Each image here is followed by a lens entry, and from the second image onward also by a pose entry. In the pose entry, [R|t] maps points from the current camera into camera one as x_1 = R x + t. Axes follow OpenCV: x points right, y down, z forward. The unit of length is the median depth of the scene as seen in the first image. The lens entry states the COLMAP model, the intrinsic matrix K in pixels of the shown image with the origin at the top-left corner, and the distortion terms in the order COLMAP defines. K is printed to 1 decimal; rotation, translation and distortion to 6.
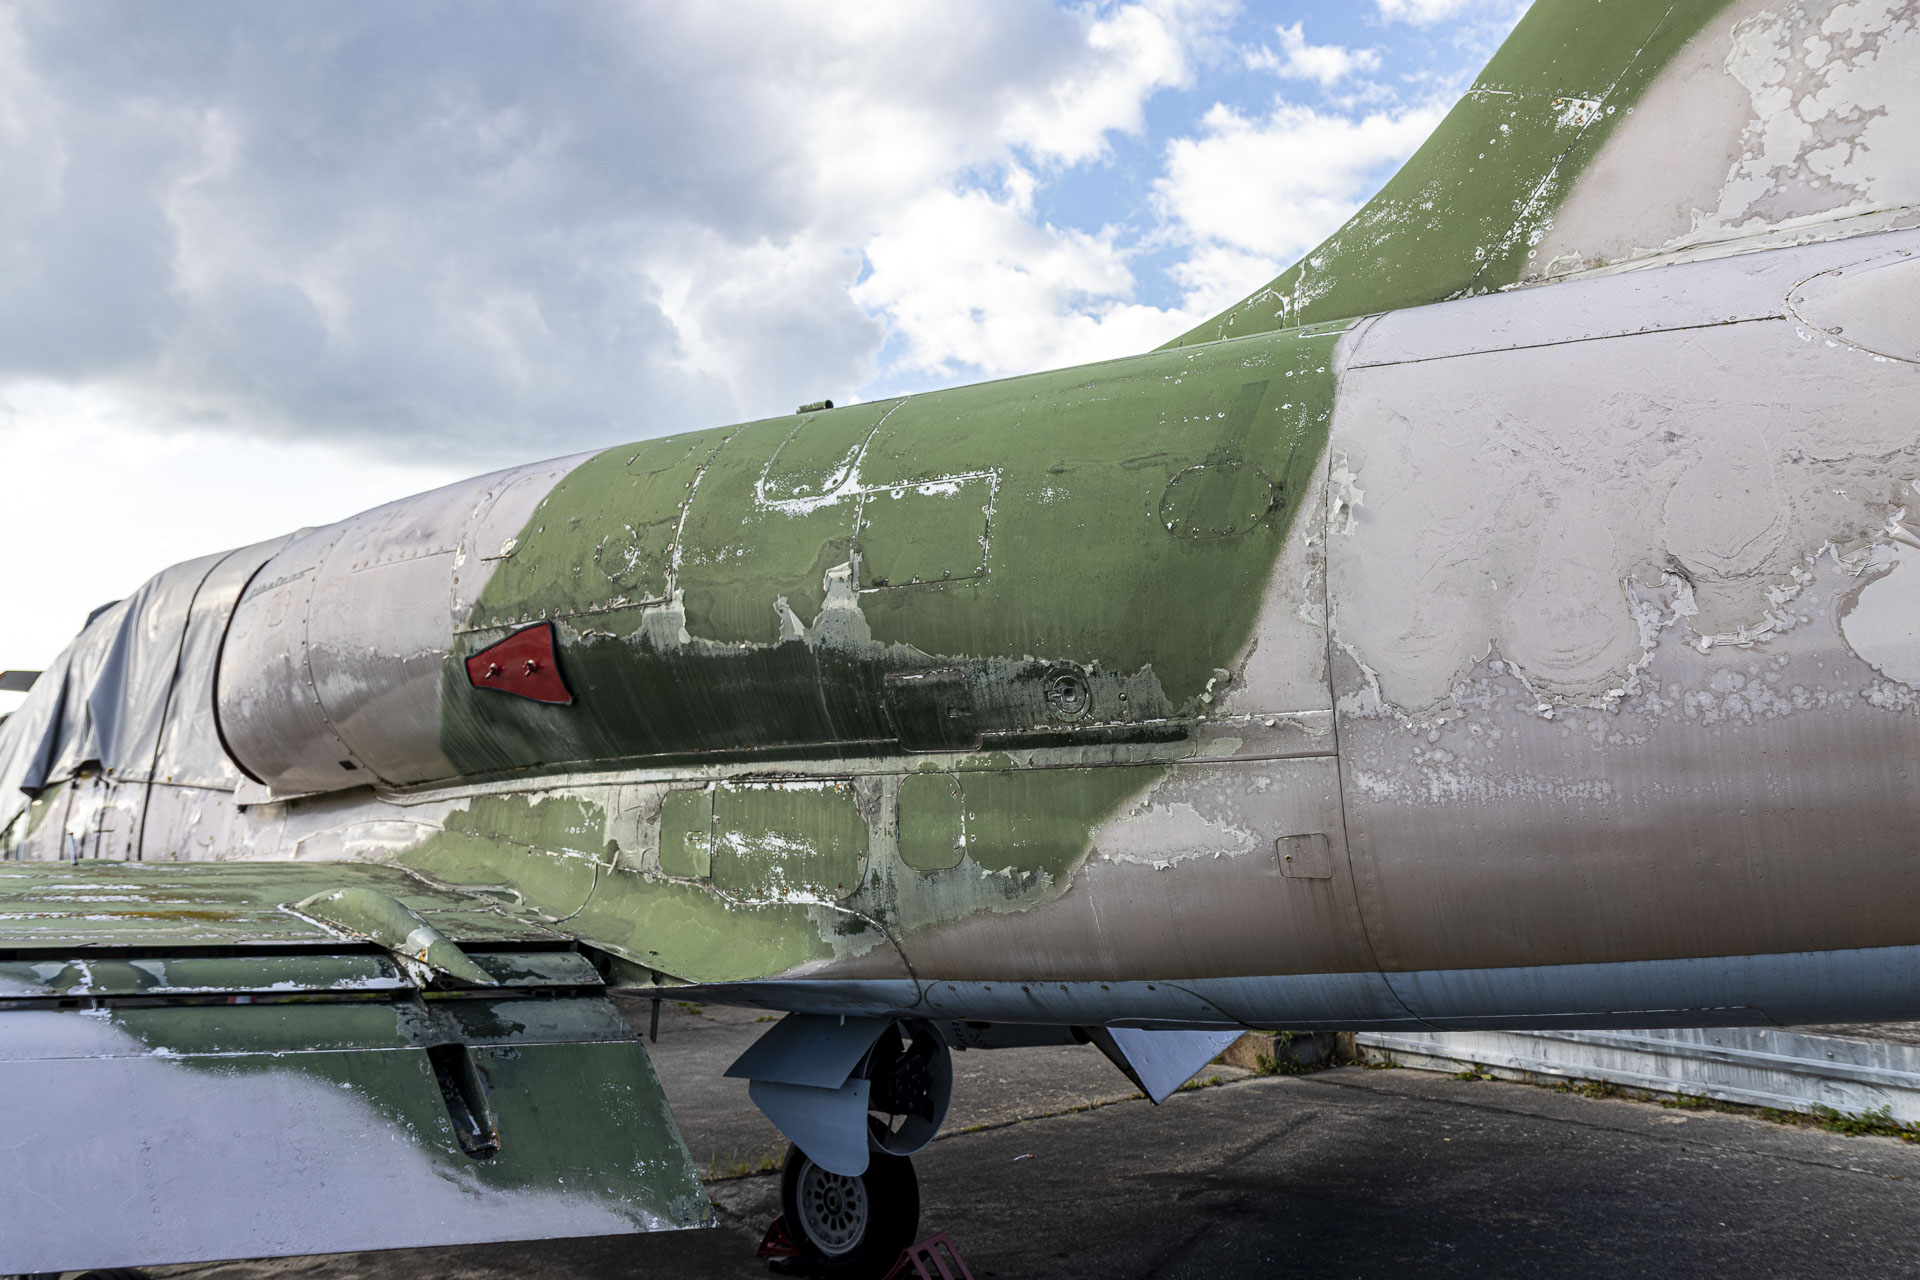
lens RADIAL K [[1477.3, 0, 930.3], [0, 1477.3, 628.5], [0, 0, 1]] dist [0.000819, 0.003258]
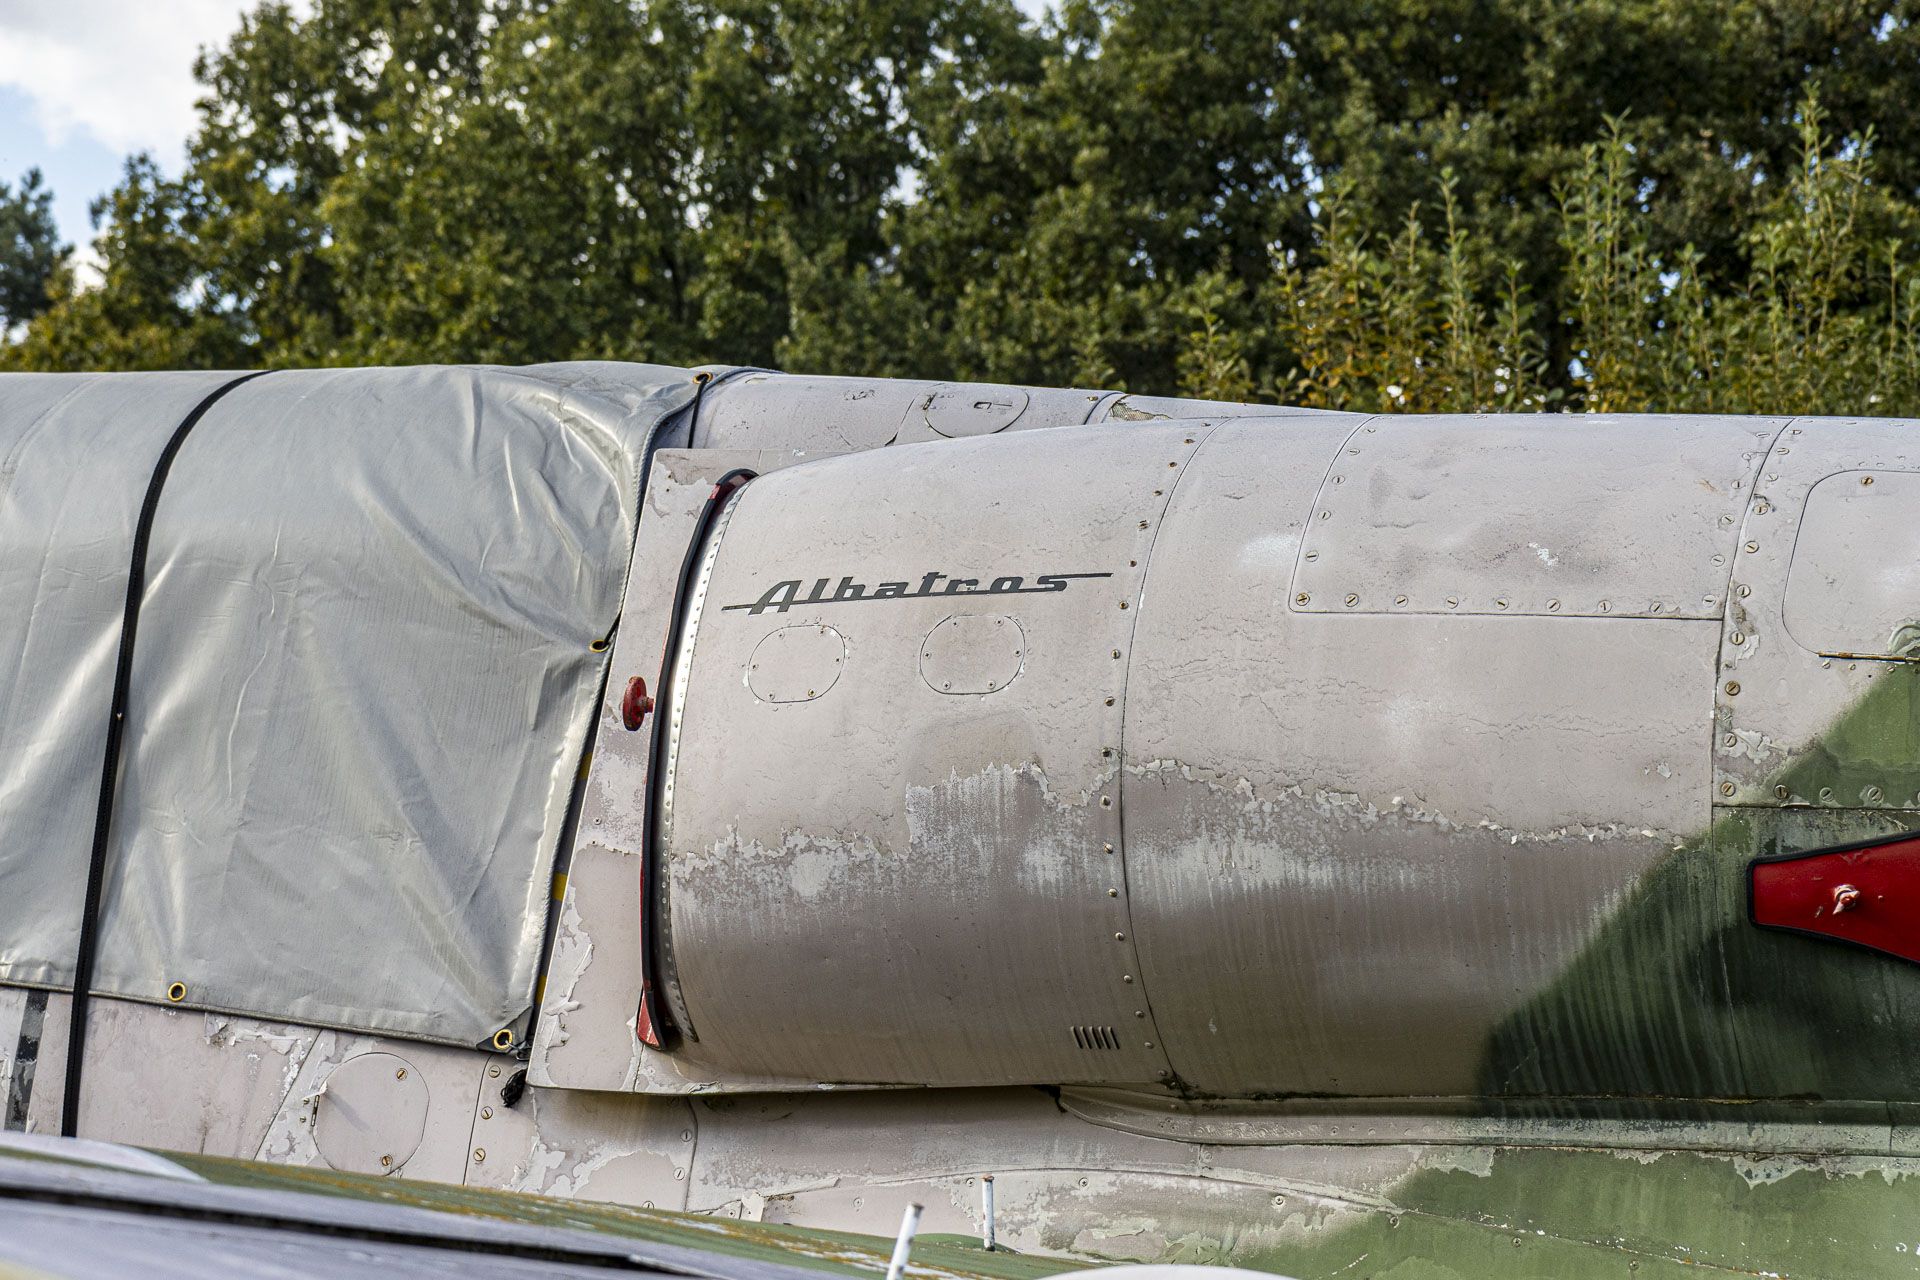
lens RADIAL K [[4634.7, 0, 1046.3], [0, 4634.7, 682.7], [0, 0, 1]] dist [-0.018056, -0.032761]
pose [[0.955682, 0.111631, 0.272416, -1.373860], [-0.117660, 0.993037, 0.005842, -0.026951], [-0.269867, -0.037636, 0.962162, -0.483179]]
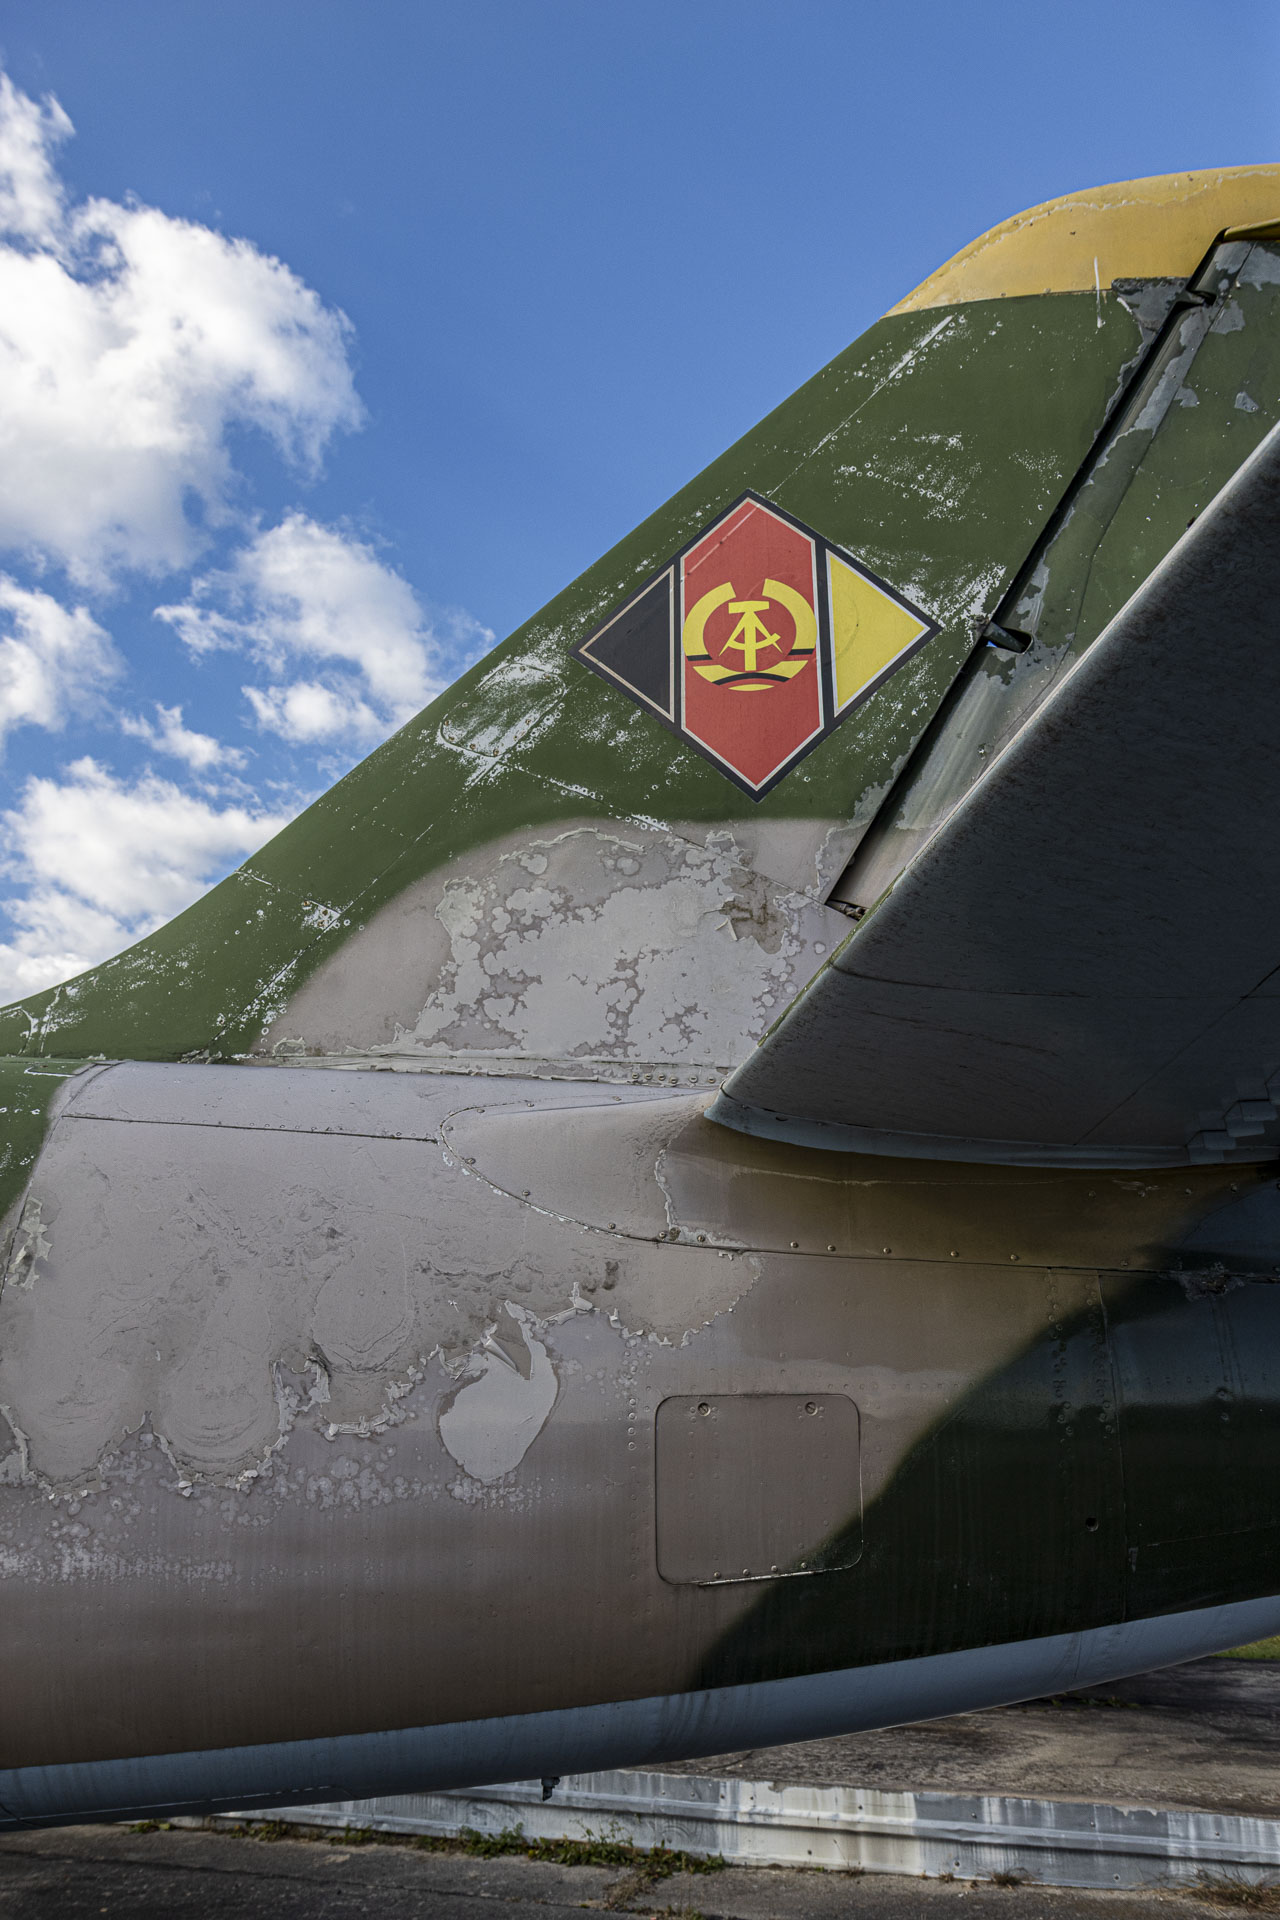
lens RADIAL K [[1480.1, 0, 631.7], [0, 1480.1, 986.1], [0, 0, 1]] dist [0.020973, -0.026266]
pose [[0.824800, 0.201165, 0.528430, 0.049772], [-0.085299, 0.968144, -0.235418, -0.056332], [-0.558954, 0.149098, 0.815684, -0.056232]]
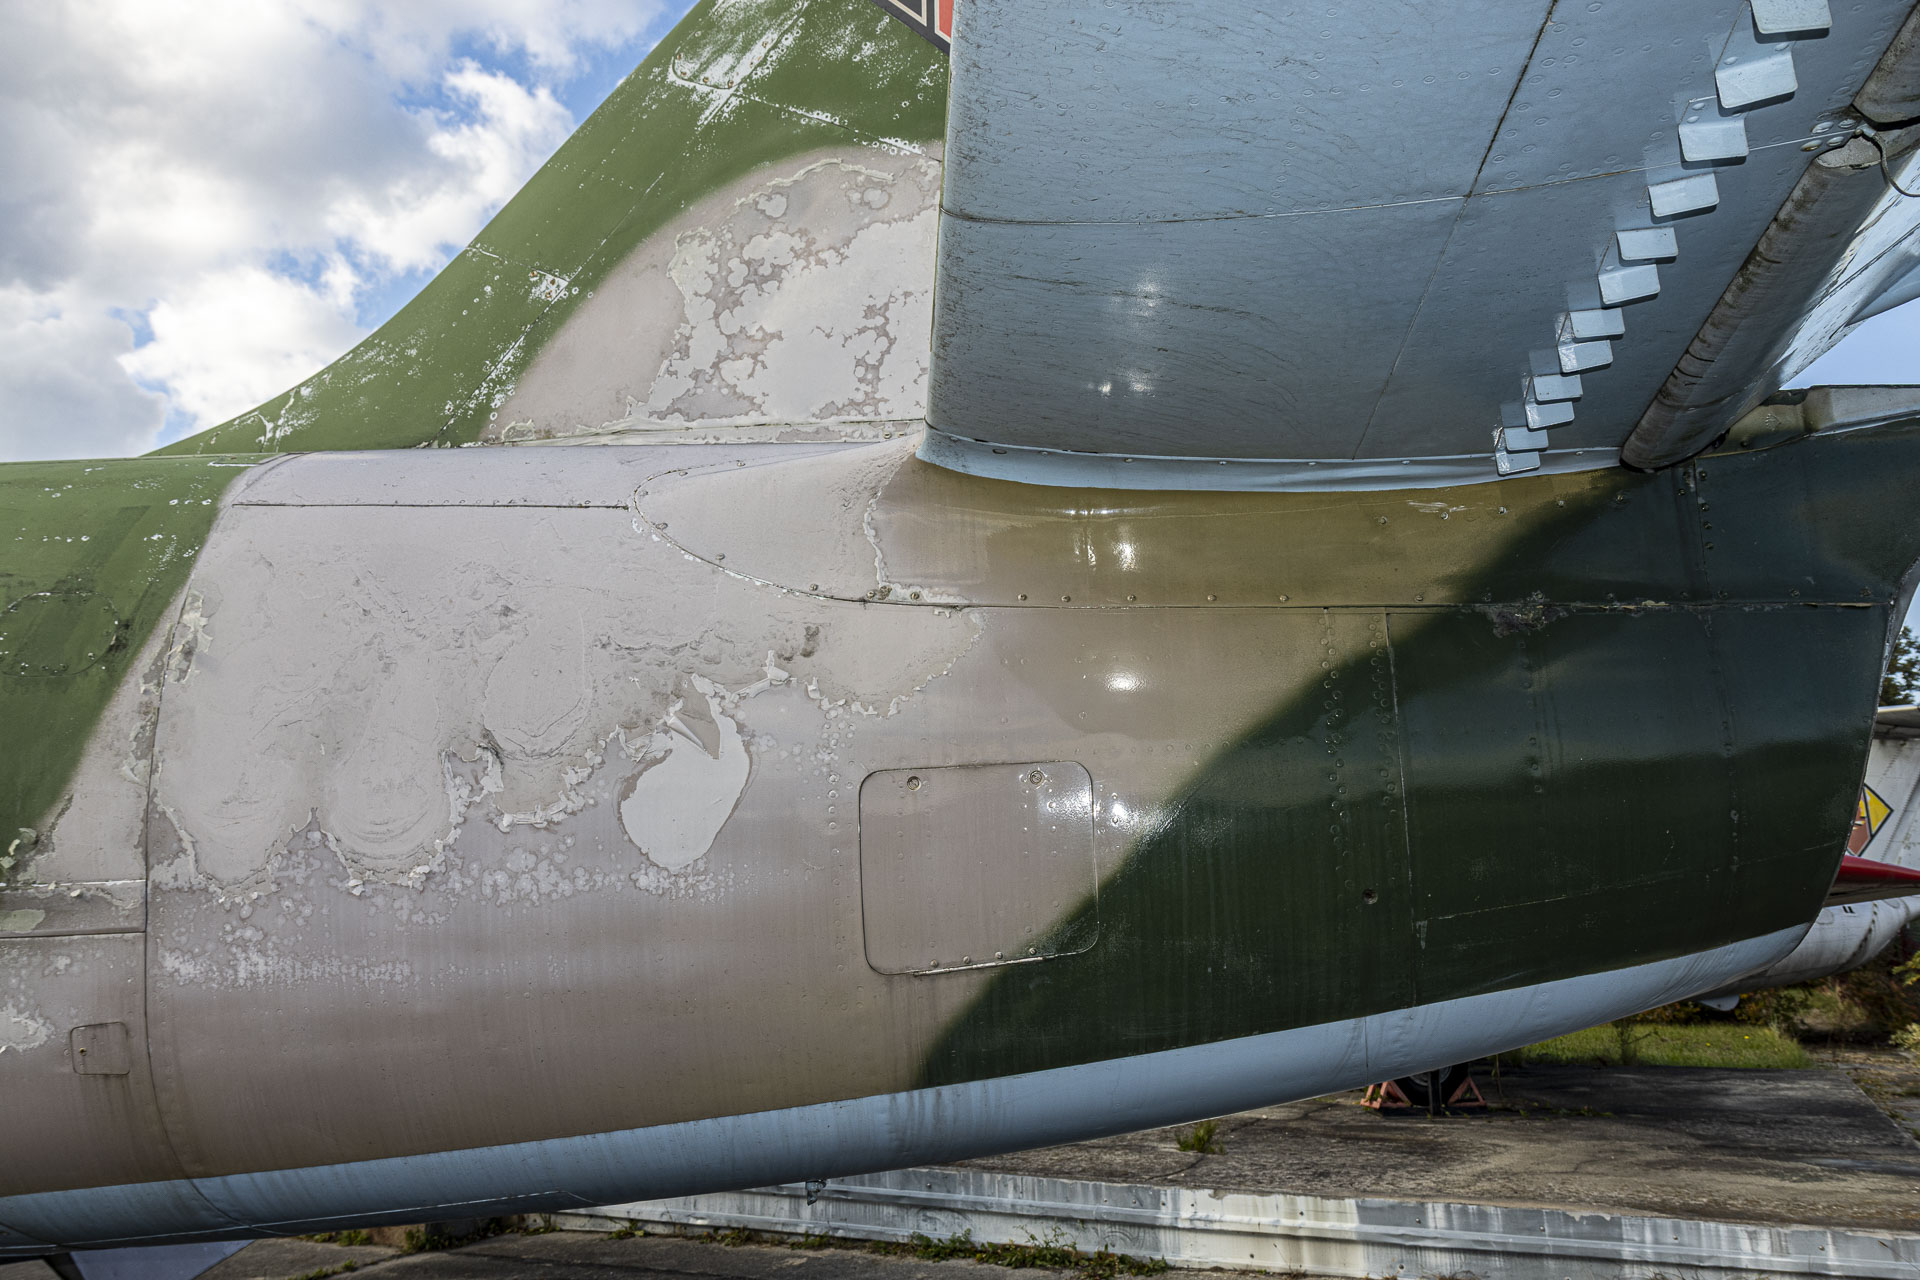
lens RADIAL K [[1478.9, 0, 949.3], [0, 1478.9, 631.2], [0, 0, 1]] dist [0.021358, -0.025807]
pose [[0.889771, 0.087759, 0.447891, 0.271865], [-0.047268, 0.993781, -0.100818, -0.024979], [-0.453954, 0.068534, 0.888386, -0.021694]]
